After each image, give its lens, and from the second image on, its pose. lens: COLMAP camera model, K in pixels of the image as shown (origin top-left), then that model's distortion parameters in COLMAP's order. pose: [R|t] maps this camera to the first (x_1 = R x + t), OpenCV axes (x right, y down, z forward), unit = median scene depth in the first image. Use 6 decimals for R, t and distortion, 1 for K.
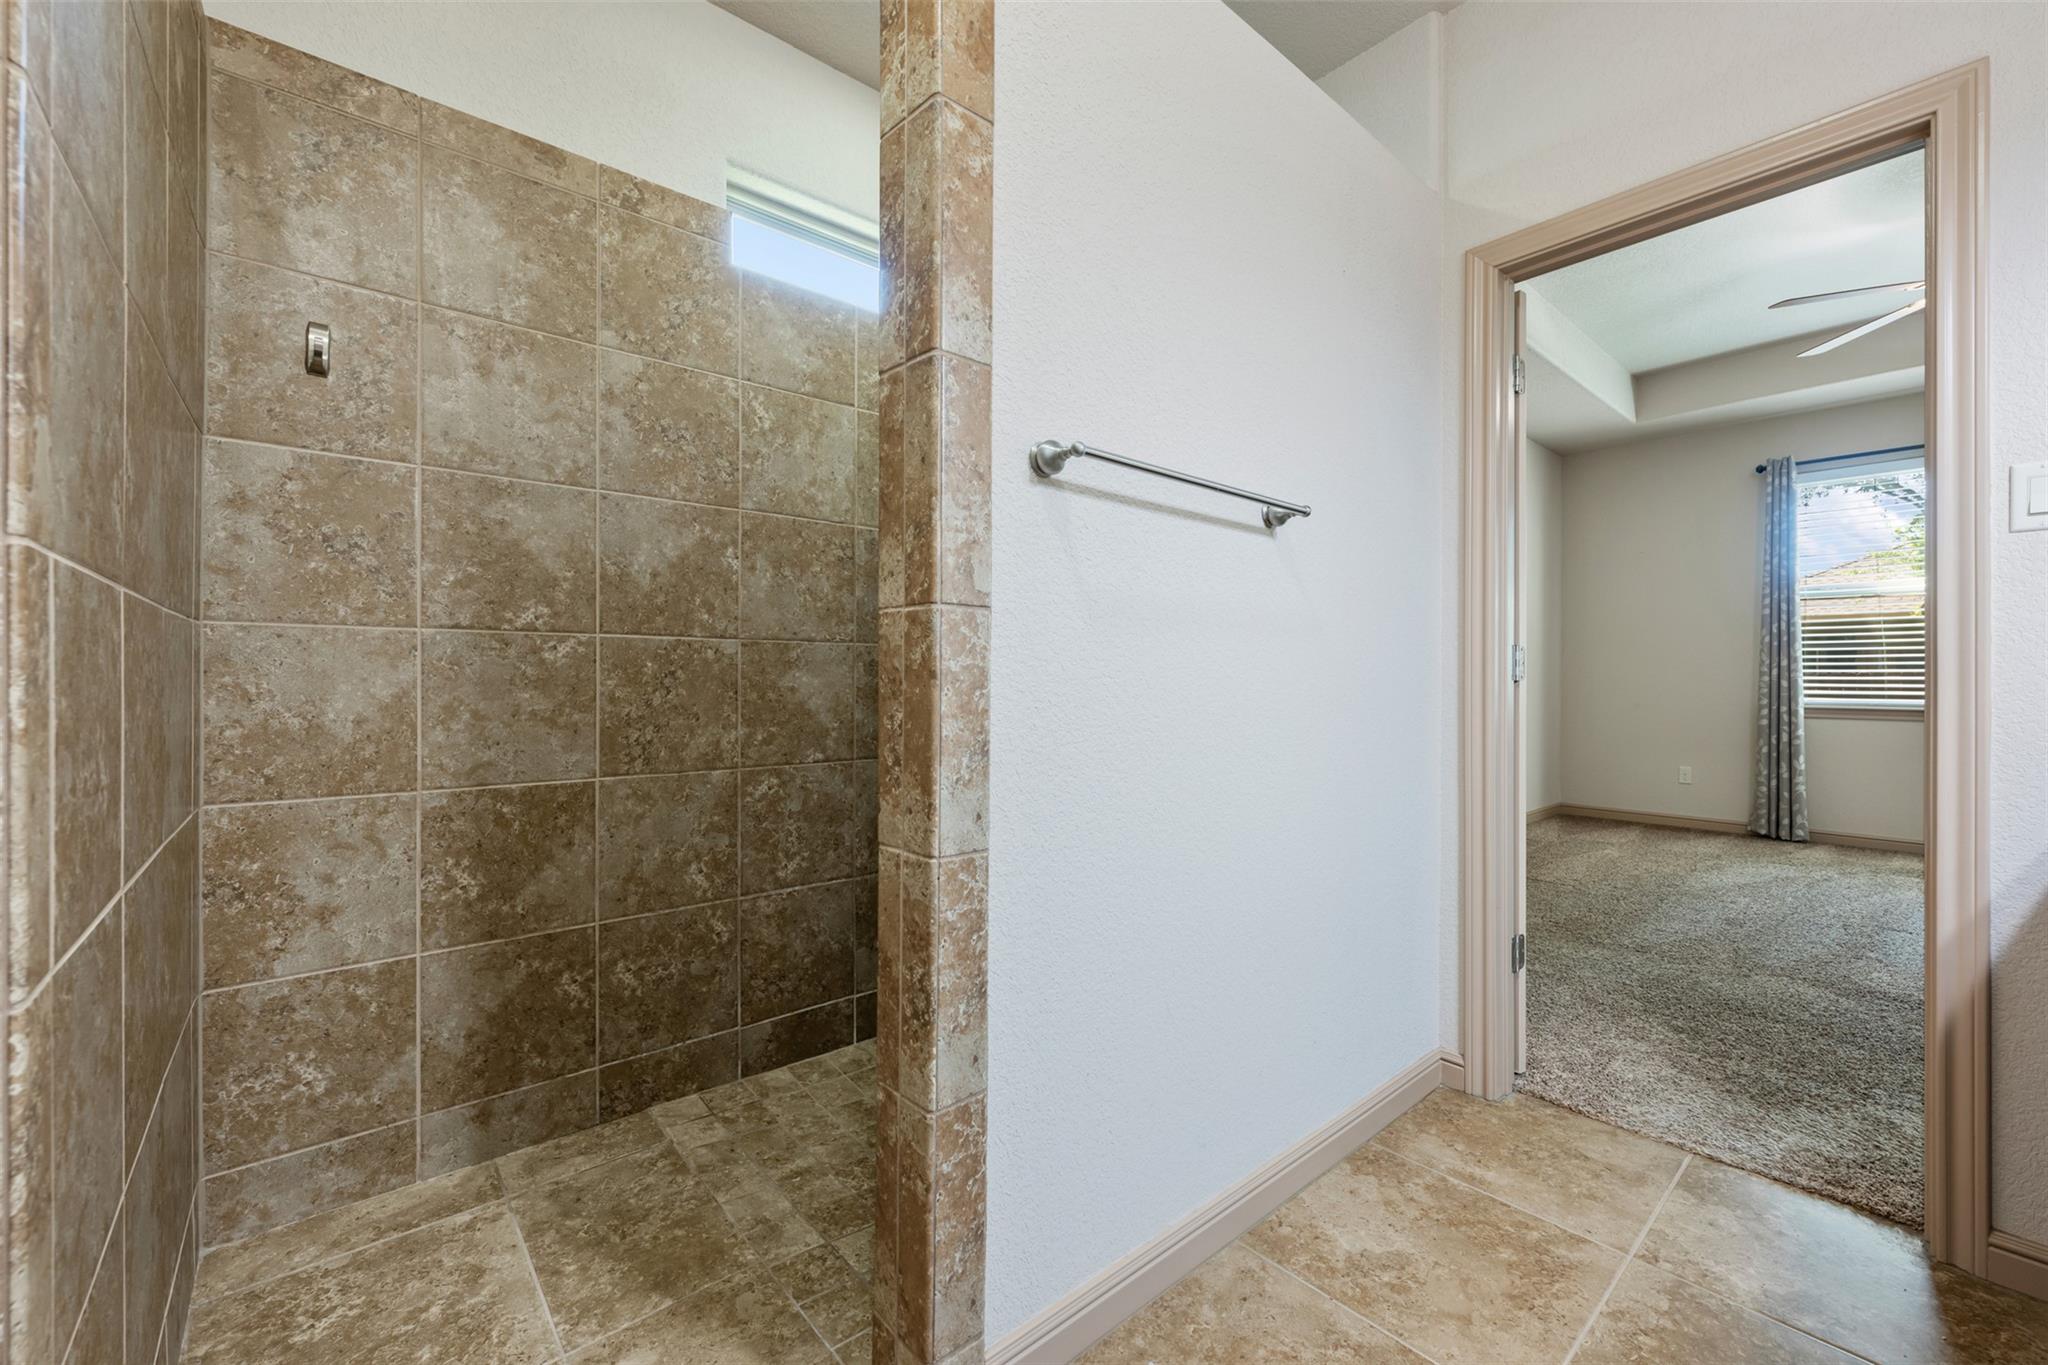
lens RADIAL K [[813.4, 0, 1017.0], [0, 813.4, 684.4], [0, 0, 1]] dist [-0.000580, -0.000088]
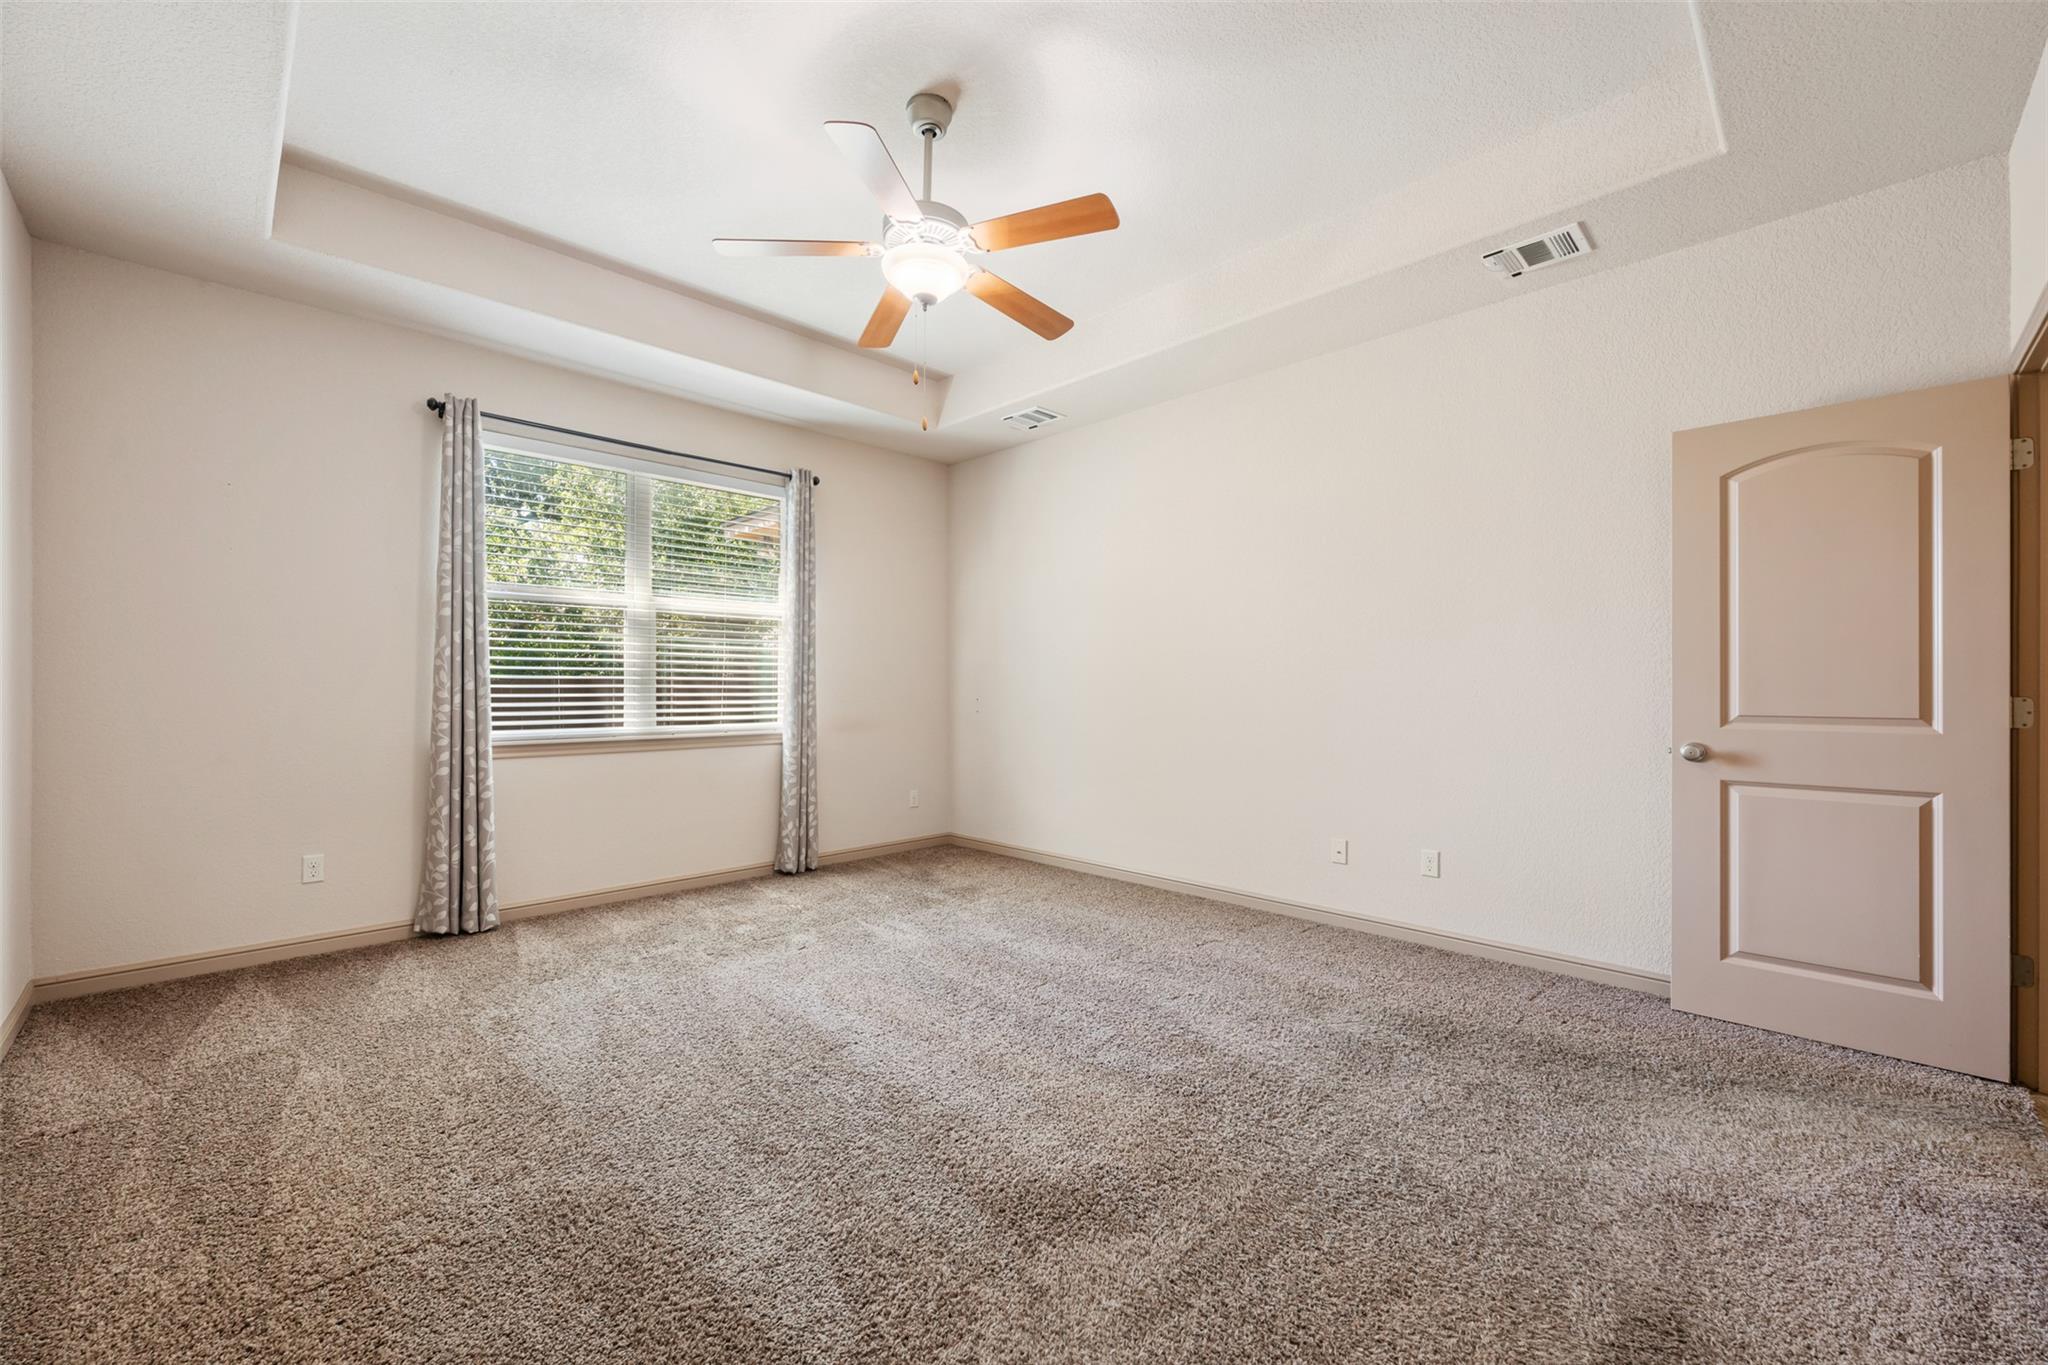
lens RADIAL K [[813.4, 0, 1022.7], [0, 813.4, 687.9], [0, 0, 1]] dist [-0.000580, -0.000088]
pose [[-0.086191, -0.004132, 0.996270, 0.191494], [0.000655, 0.999991, 0.004204, -0.027851], [-0.996278, 0.001015, -0.086187, 0.584024]]
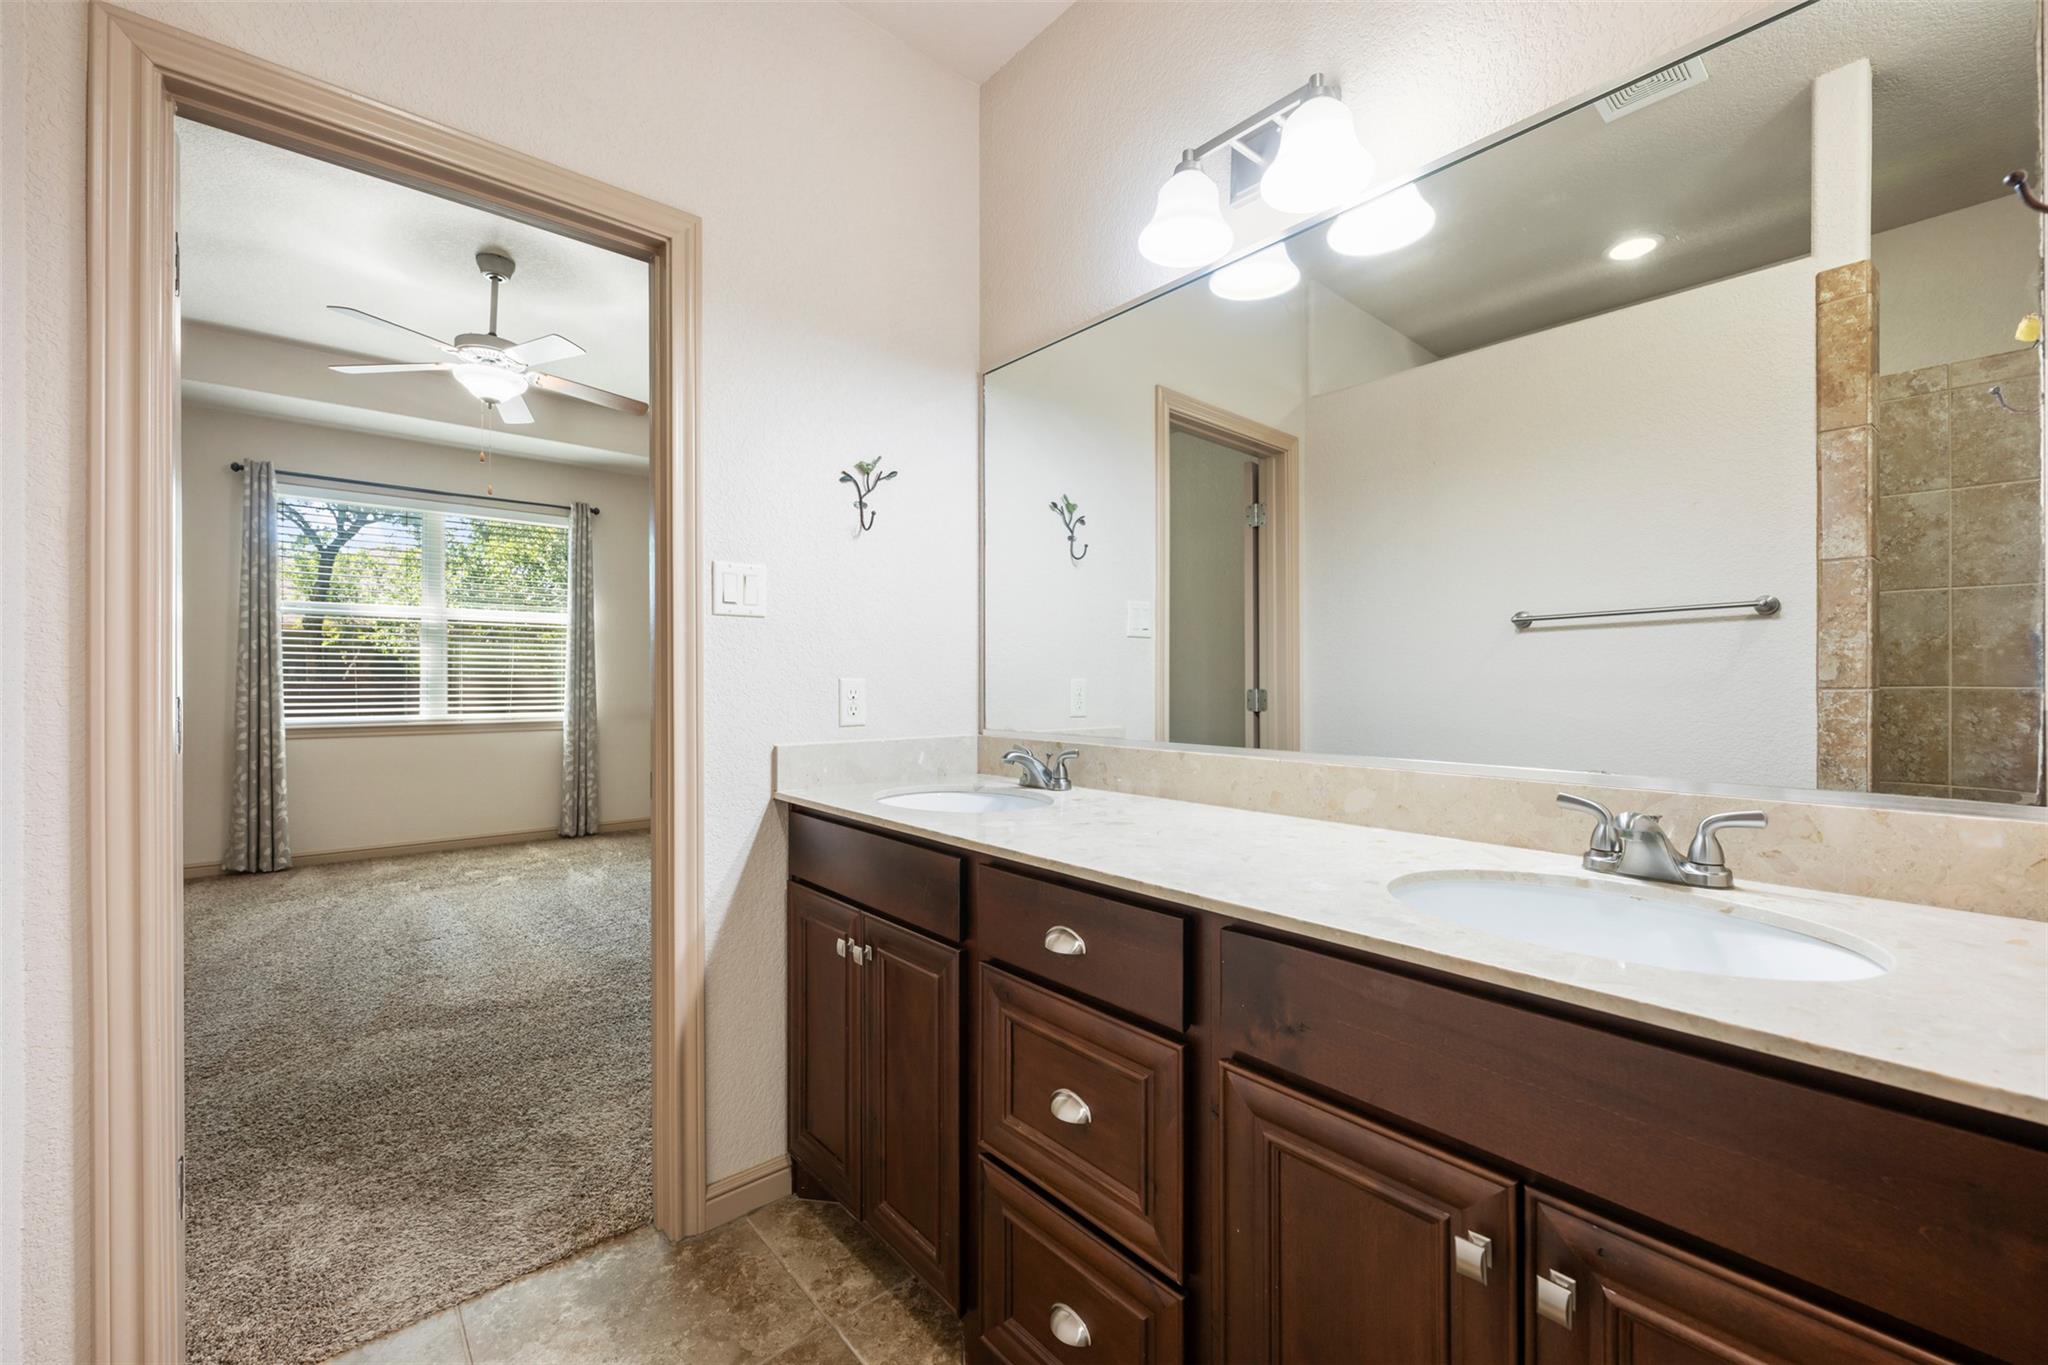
lens RADIAL K [[813.4, 0, 1015.1], [0, 813.4, 683.3], [0, 0, 1]] dist [-0.000580, -0.000088]
pose [[-0.023133, -0.001695, 0.999731, -0.007574], [0.003252, 0.999993, 0.001771, -0.024283], [-0.999727, 0.003292, -0.023127, 0.163754]]
